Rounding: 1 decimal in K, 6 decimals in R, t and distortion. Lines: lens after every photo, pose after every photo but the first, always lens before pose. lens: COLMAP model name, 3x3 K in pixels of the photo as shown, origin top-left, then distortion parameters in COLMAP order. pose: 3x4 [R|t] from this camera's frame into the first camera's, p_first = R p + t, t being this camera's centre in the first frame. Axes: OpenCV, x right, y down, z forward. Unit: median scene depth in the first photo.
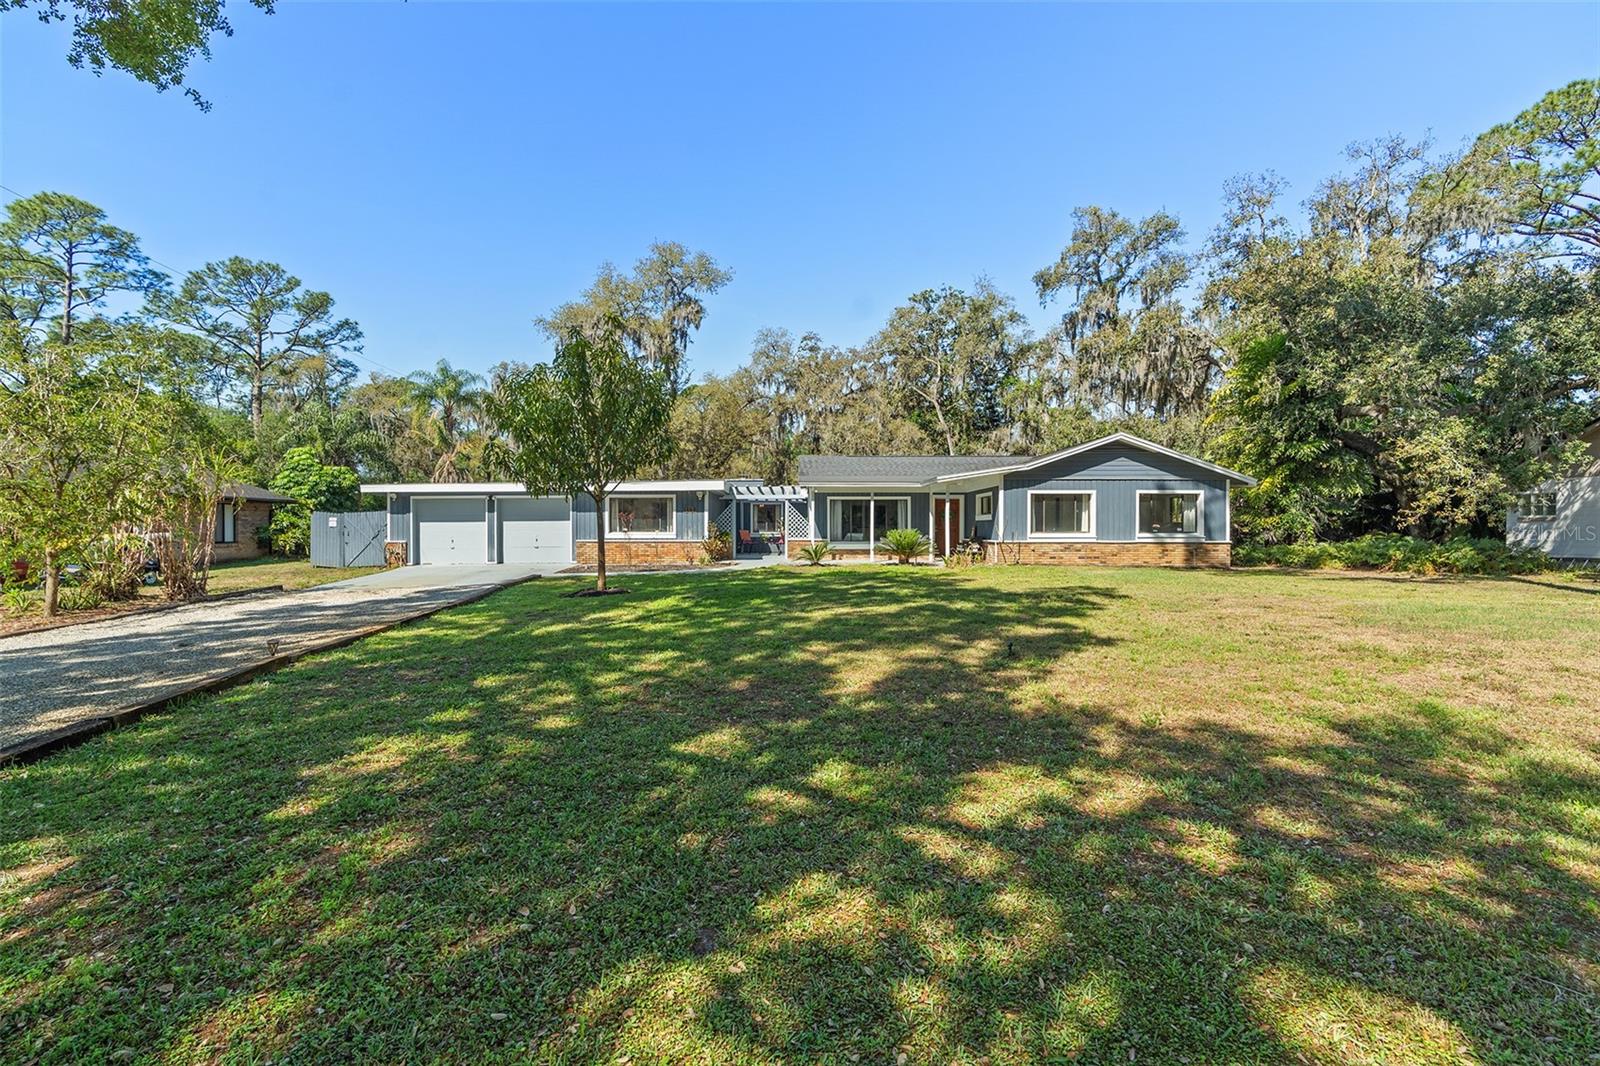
lens RADIAL K [[726.9, 0, 798.9], [0, 726.9, 534.7], [0, 0, 1]] dist [-0.000992, 0.000464]
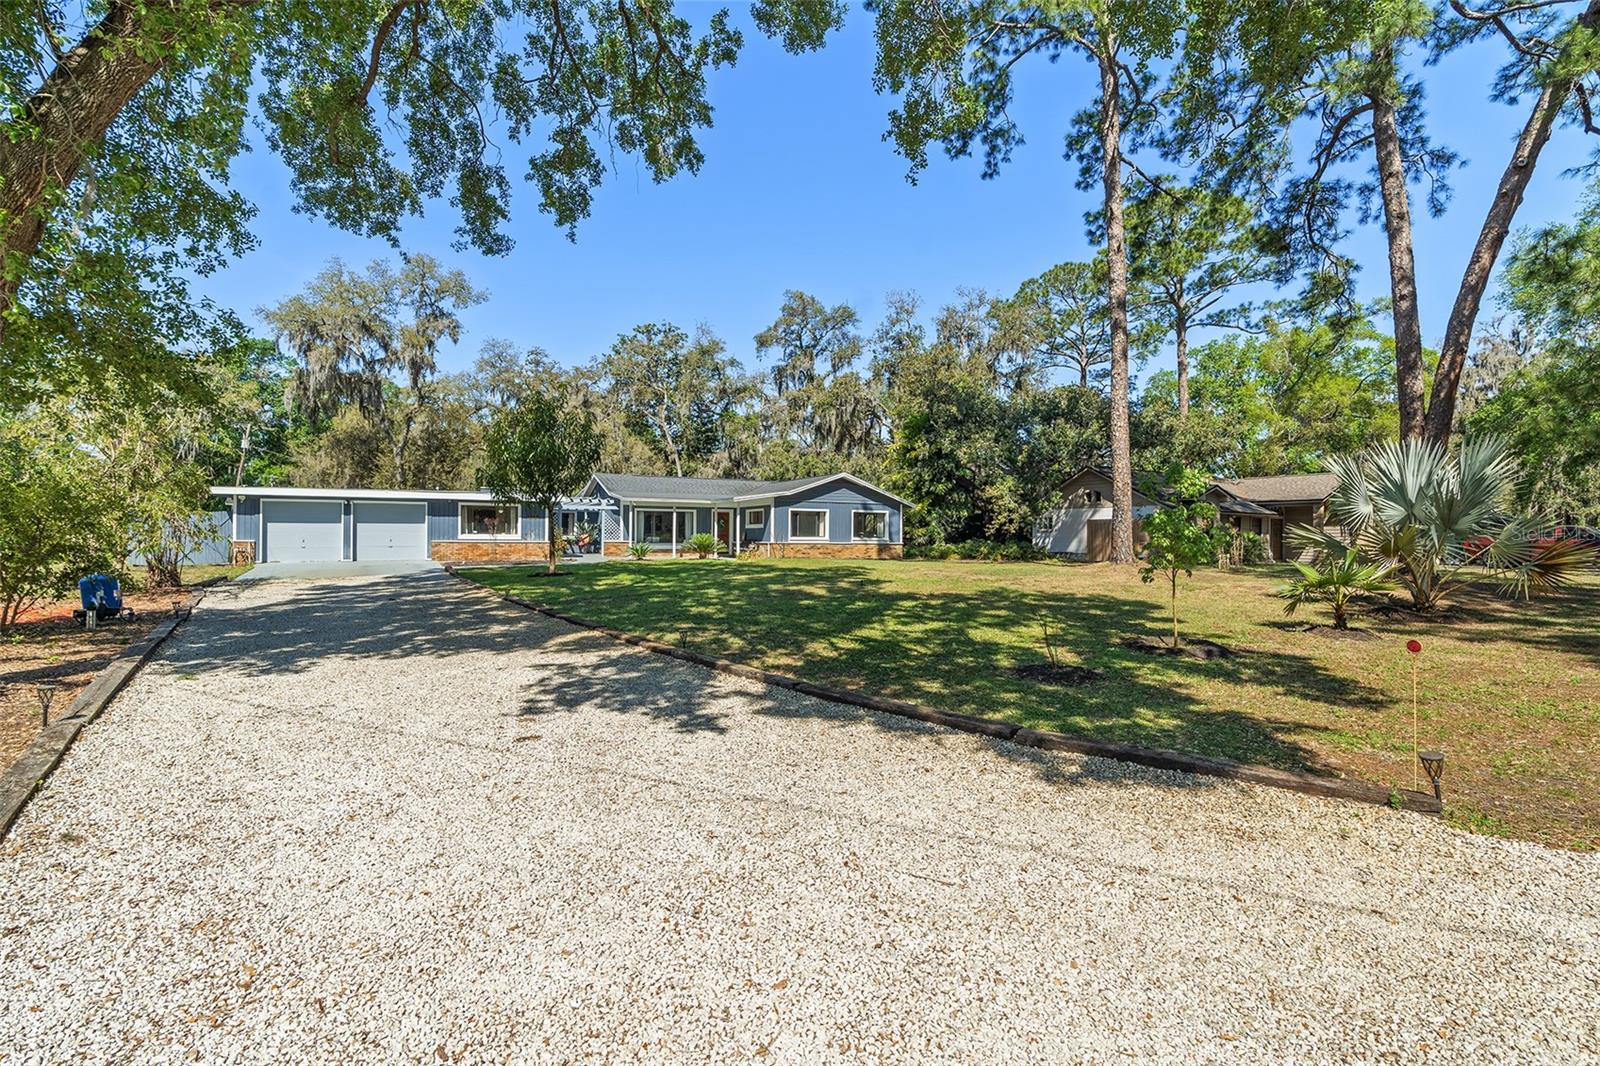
lens RADIAL K [[769.7, 0, 805.0], [0, 769.7, 542.9], [0, 0, 1]] dist [-0.003063, 0.000340]
pose [[0.890901, 0.004251, 0.454178, -0.328891], [-0.002721, 0.999988, -0.004022, 0.014467], [-0.454190, 0.002348, 0.890902, -0.370353]]
